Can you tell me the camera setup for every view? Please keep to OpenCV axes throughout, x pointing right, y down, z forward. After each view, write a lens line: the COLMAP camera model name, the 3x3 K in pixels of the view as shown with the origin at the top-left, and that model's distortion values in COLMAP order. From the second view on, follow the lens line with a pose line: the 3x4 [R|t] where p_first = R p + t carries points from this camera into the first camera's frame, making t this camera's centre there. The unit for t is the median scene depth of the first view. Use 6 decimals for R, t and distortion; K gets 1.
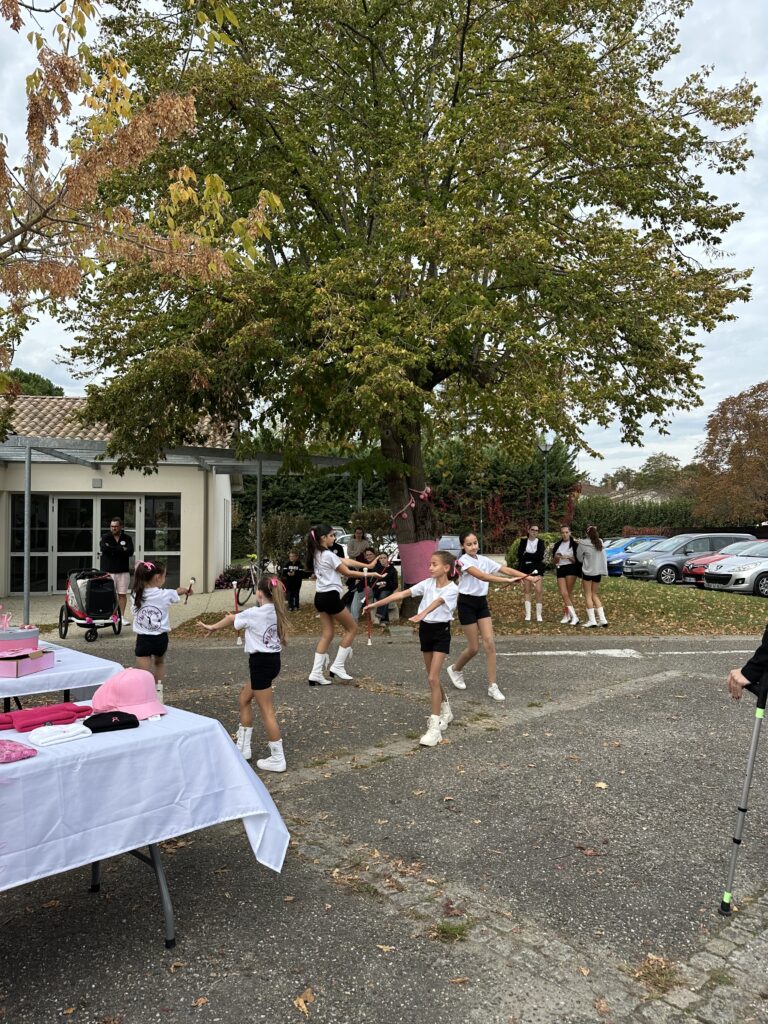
lens RADIAL K [[691.0, 0, 384.0], [0, 691.0, 512.0], [0, 0, 1]] dist [0.080829, -0.067599]
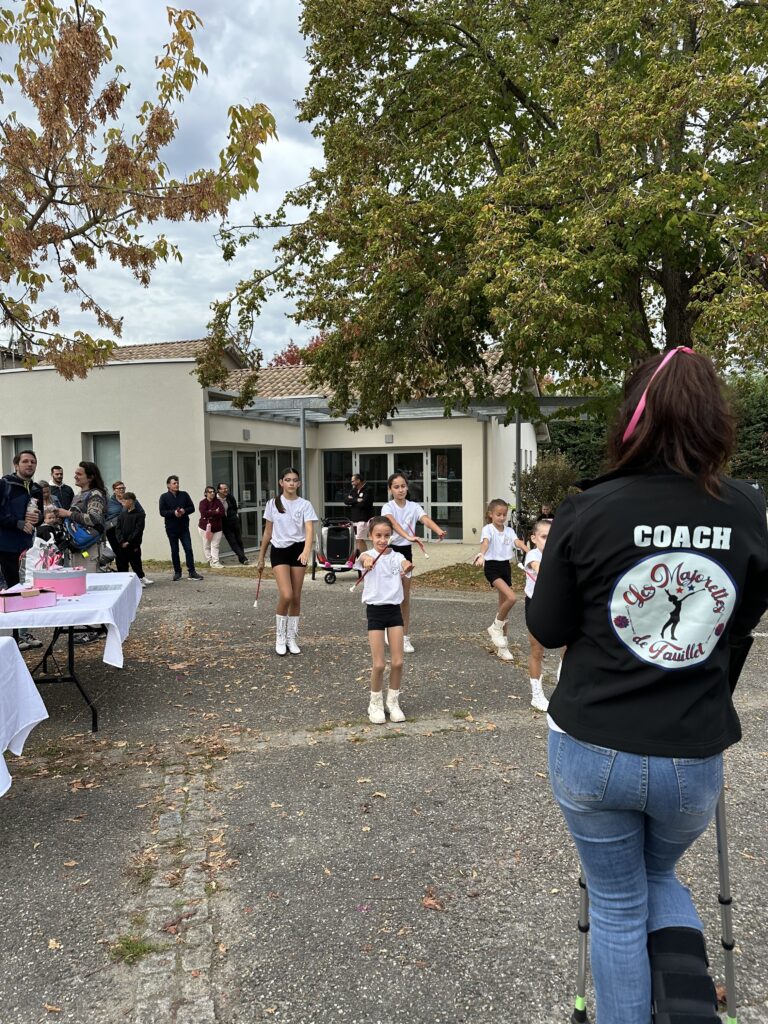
lens RADIAL K [[691.0, 0, 384.0], [0, 691.0, 512.0], [0, 0, 1]] dist [0.080829, -0.067599]
pose [[0.874907, 0.009023, -0.484207, 0.198376], [0.025038, 0.997647, 0.063831, 0.006050], [0.483644, -0.067970, 0.872622, 0.113732]]
